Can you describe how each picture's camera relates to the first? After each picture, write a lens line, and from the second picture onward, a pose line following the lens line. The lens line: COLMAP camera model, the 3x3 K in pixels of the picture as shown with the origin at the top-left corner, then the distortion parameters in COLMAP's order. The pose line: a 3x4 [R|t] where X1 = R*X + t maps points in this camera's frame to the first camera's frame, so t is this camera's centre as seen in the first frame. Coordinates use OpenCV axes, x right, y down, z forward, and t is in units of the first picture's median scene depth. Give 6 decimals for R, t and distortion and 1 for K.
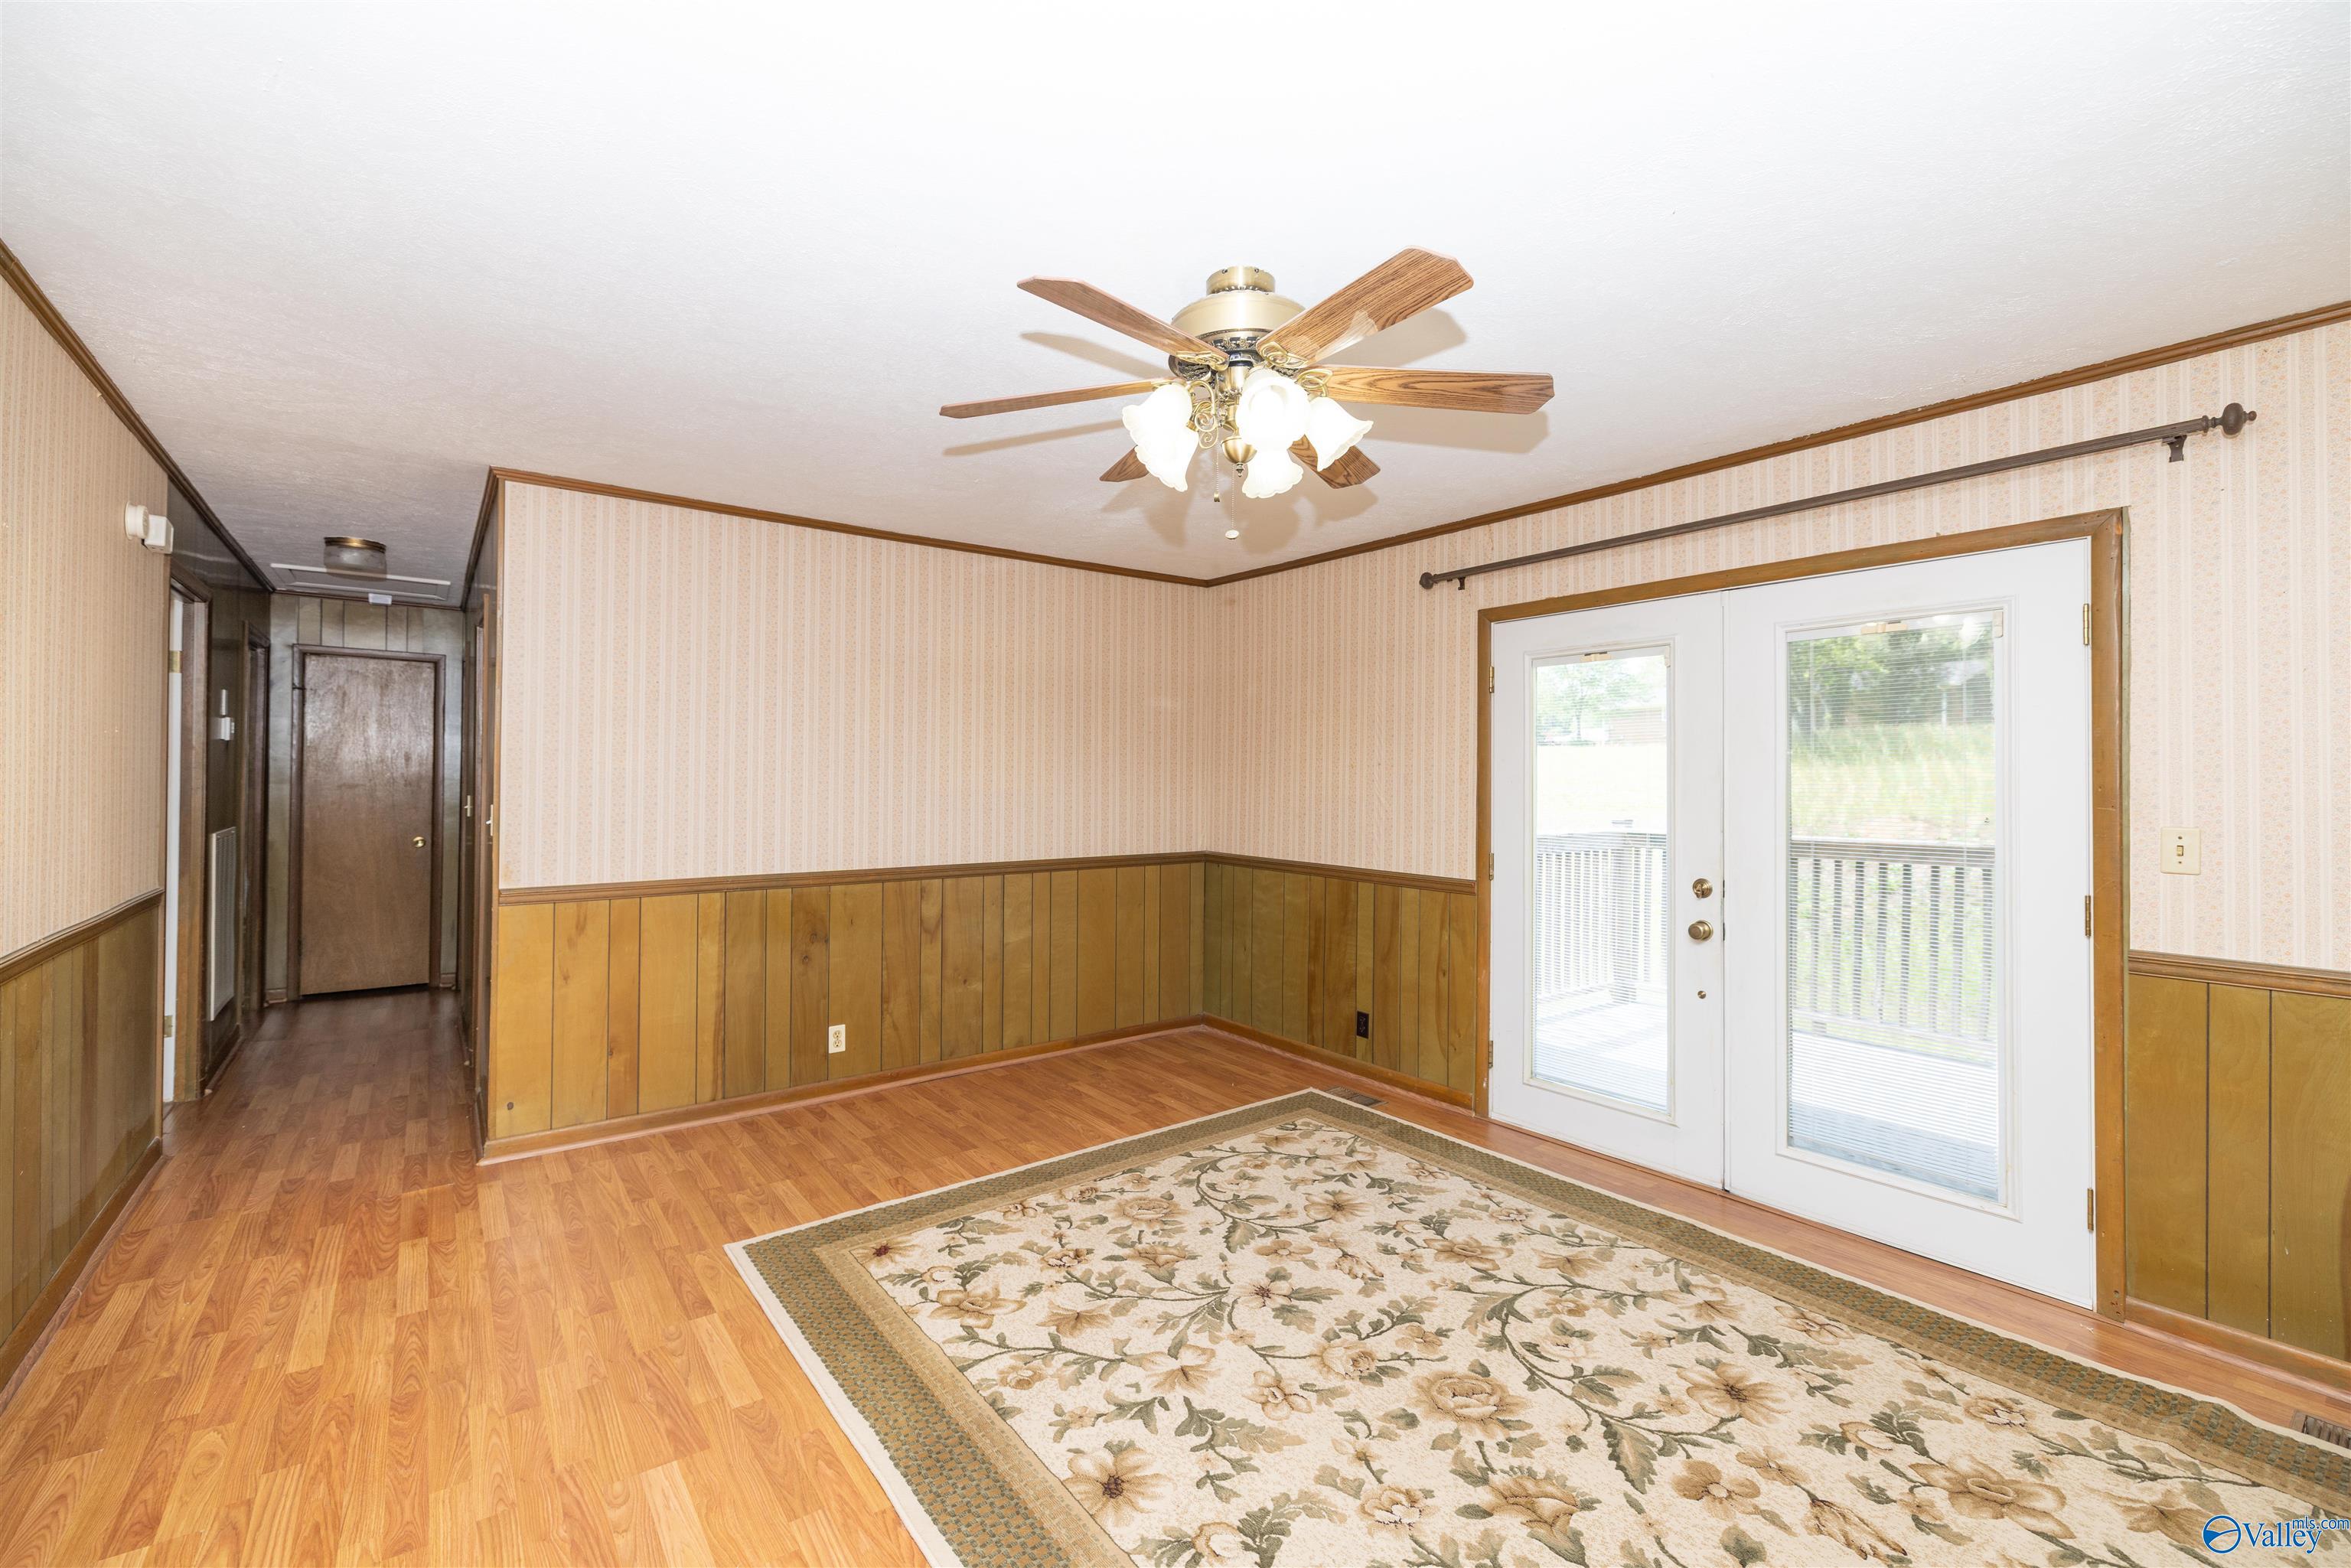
lens RADIAL K [[991.3, 0, 1190.2], [0, 991.3, 773.4], [0, 0, 1]] dist [-0.002885, 0.000356]
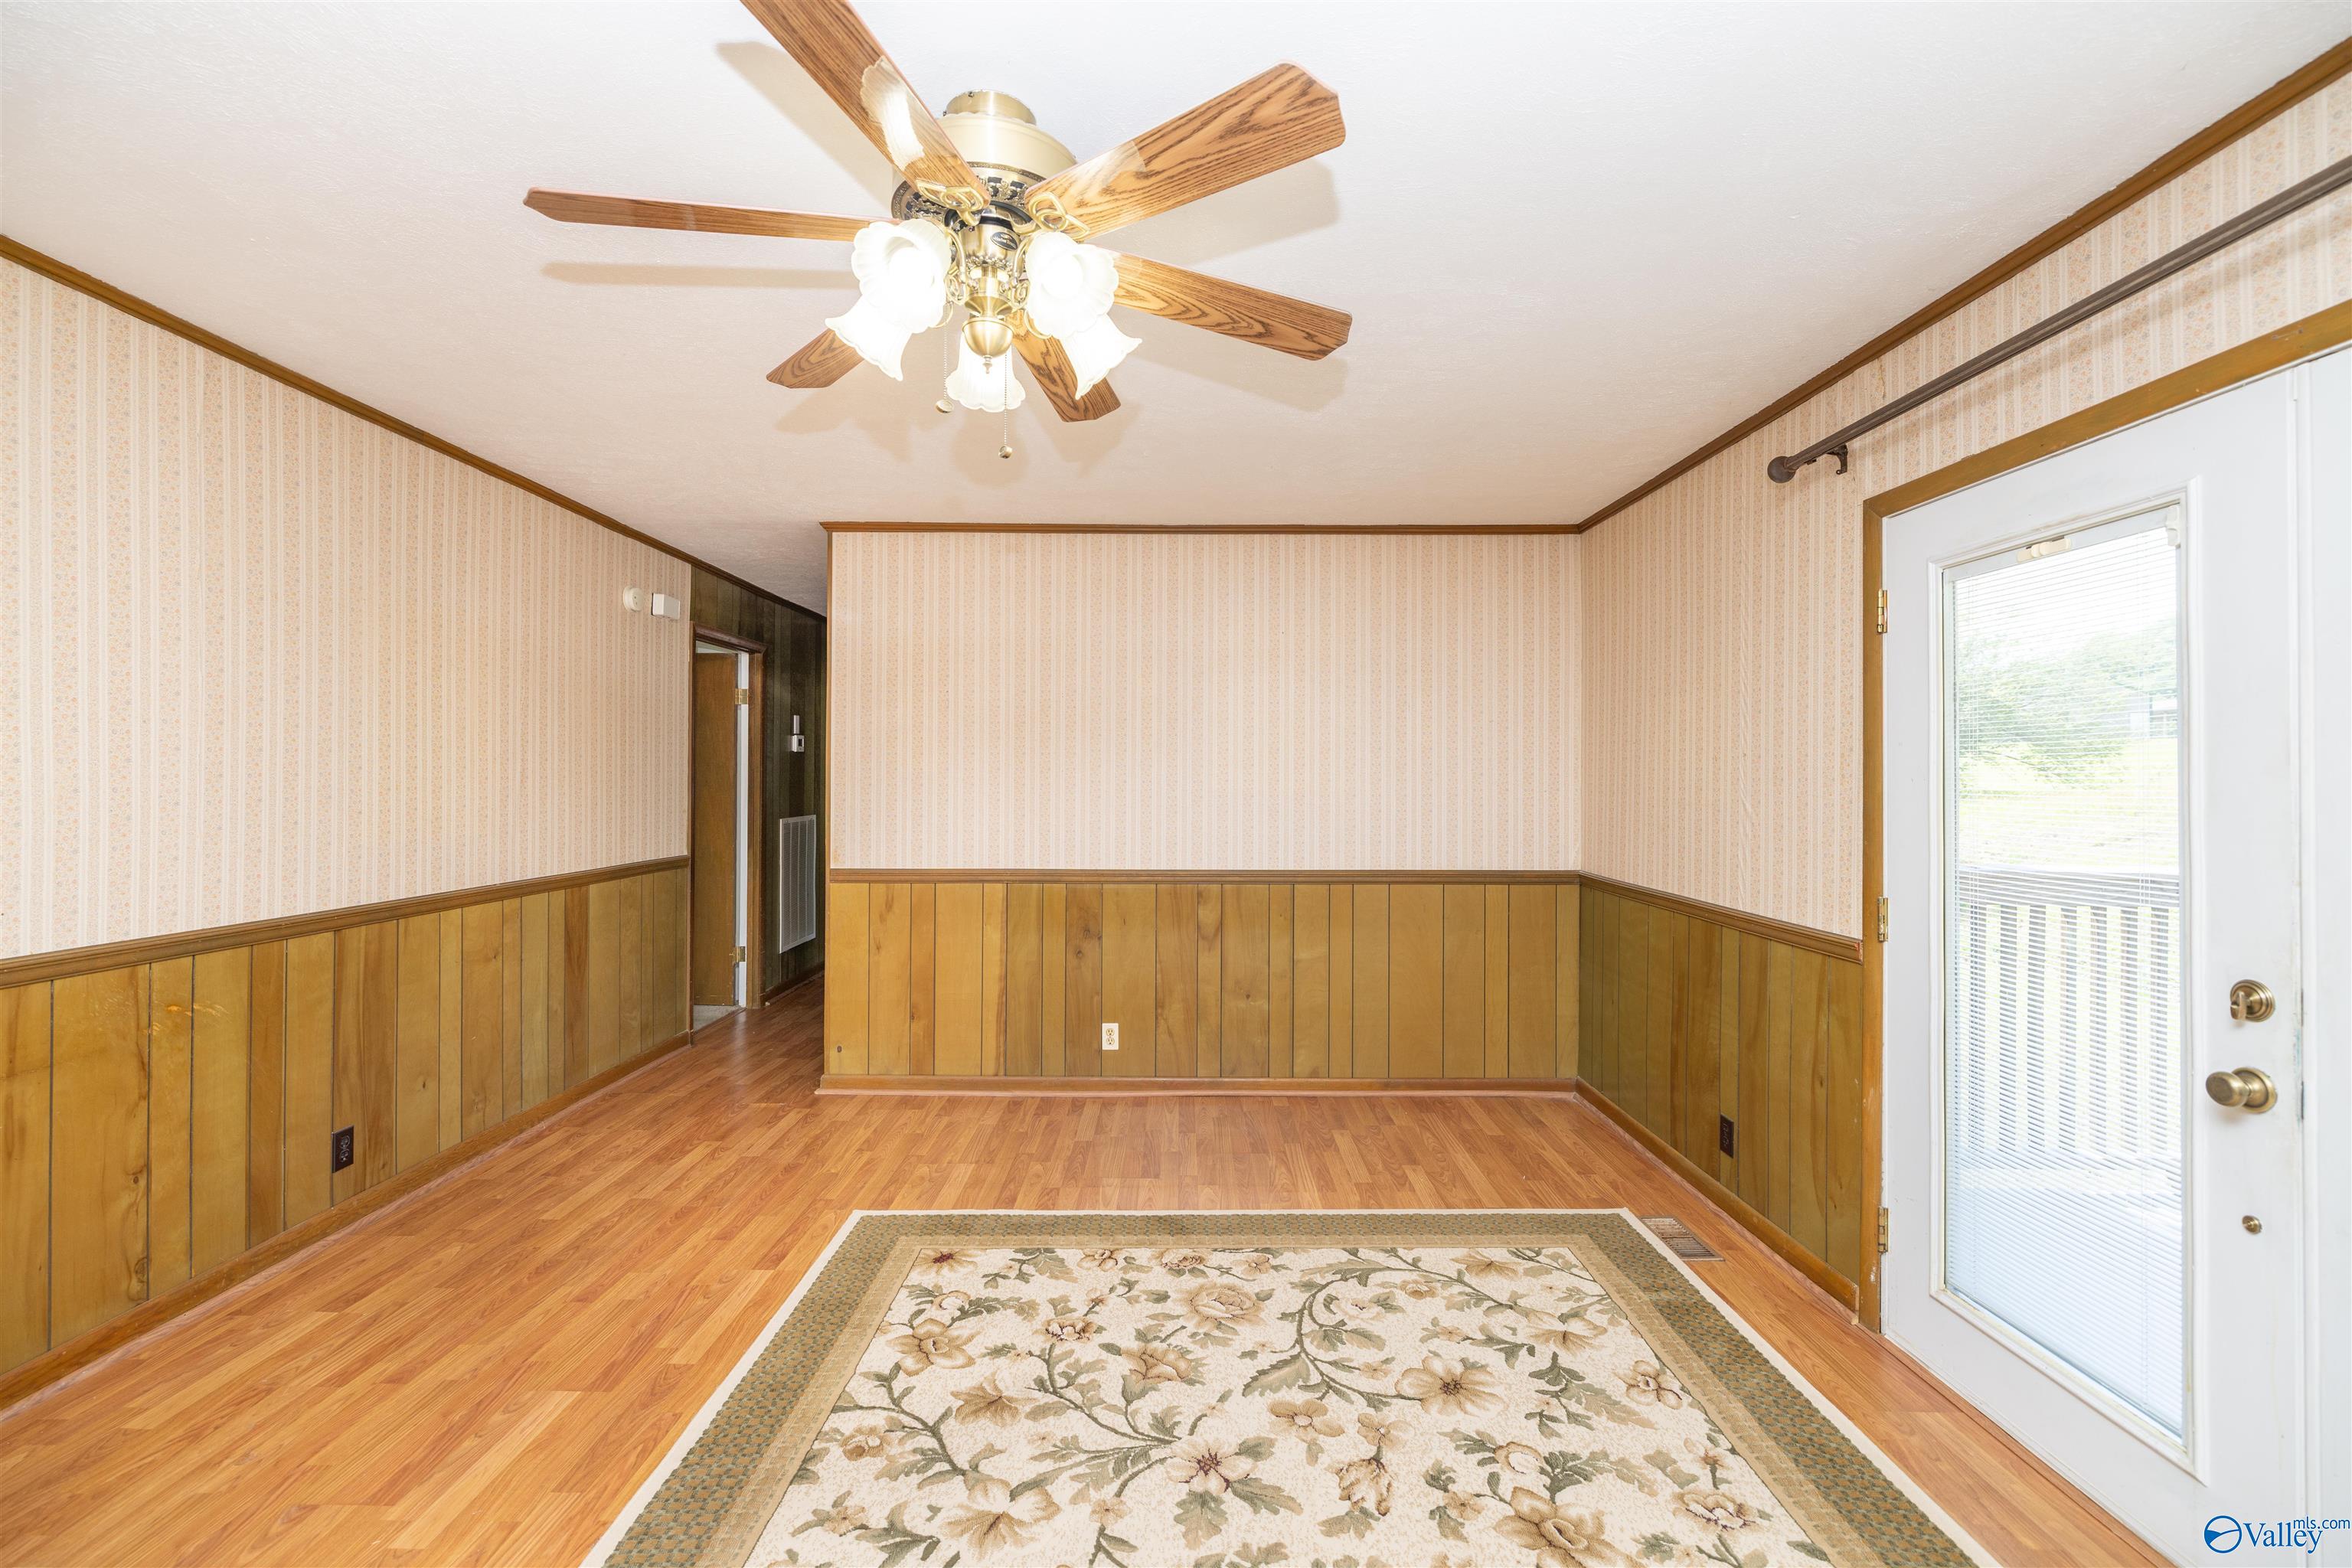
lens RADIAL K [[991.7, 0, 1180.2], [0, 991.7, 773.6], [0, 0, 1]] dist [-0.002885, 0.000356]
pose [[0.790828, -0.005688, -0.612012, 0.363576], [0.004128, 0.999984, -0.003960, 0.005833], [0.612024, 0.000606, 0.790839, 0.280901]]
